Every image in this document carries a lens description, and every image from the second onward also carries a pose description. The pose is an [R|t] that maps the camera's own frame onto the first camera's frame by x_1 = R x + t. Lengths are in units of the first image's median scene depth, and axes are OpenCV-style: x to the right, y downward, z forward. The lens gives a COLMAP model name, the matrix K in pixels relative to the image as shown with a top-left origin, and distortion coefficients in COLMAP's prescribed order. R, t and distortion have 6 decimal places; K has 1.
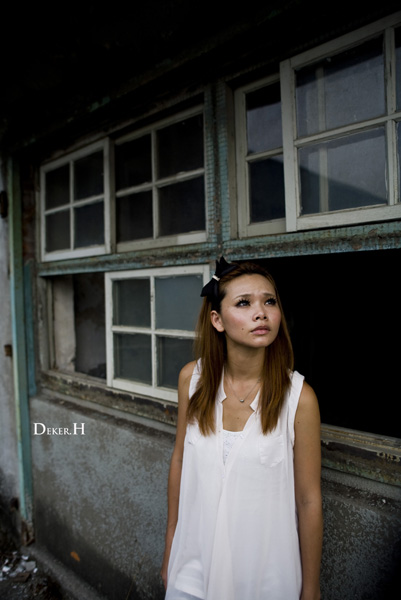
lens RADIAL K [[427.9, 0, 200.0], [0, 427.9, 301.6], [0, 0, 1]] dist [-0.048888, 0.001176]
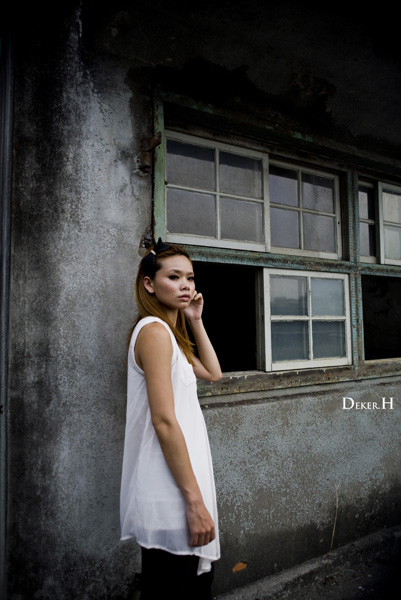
lens RADIAL K [[427.9, 0, 199.6], [0, 427.9, 297.6], [0, 0, 1]] dist [-0.048888, 0.001176]
pose [[0.306702, 0.076995, 0.948686, -1.401081], [0.028239, 0.995548, -0.089927, 0.110218], [-0.951387, 0.054371, 0.303162, 0.869768]]
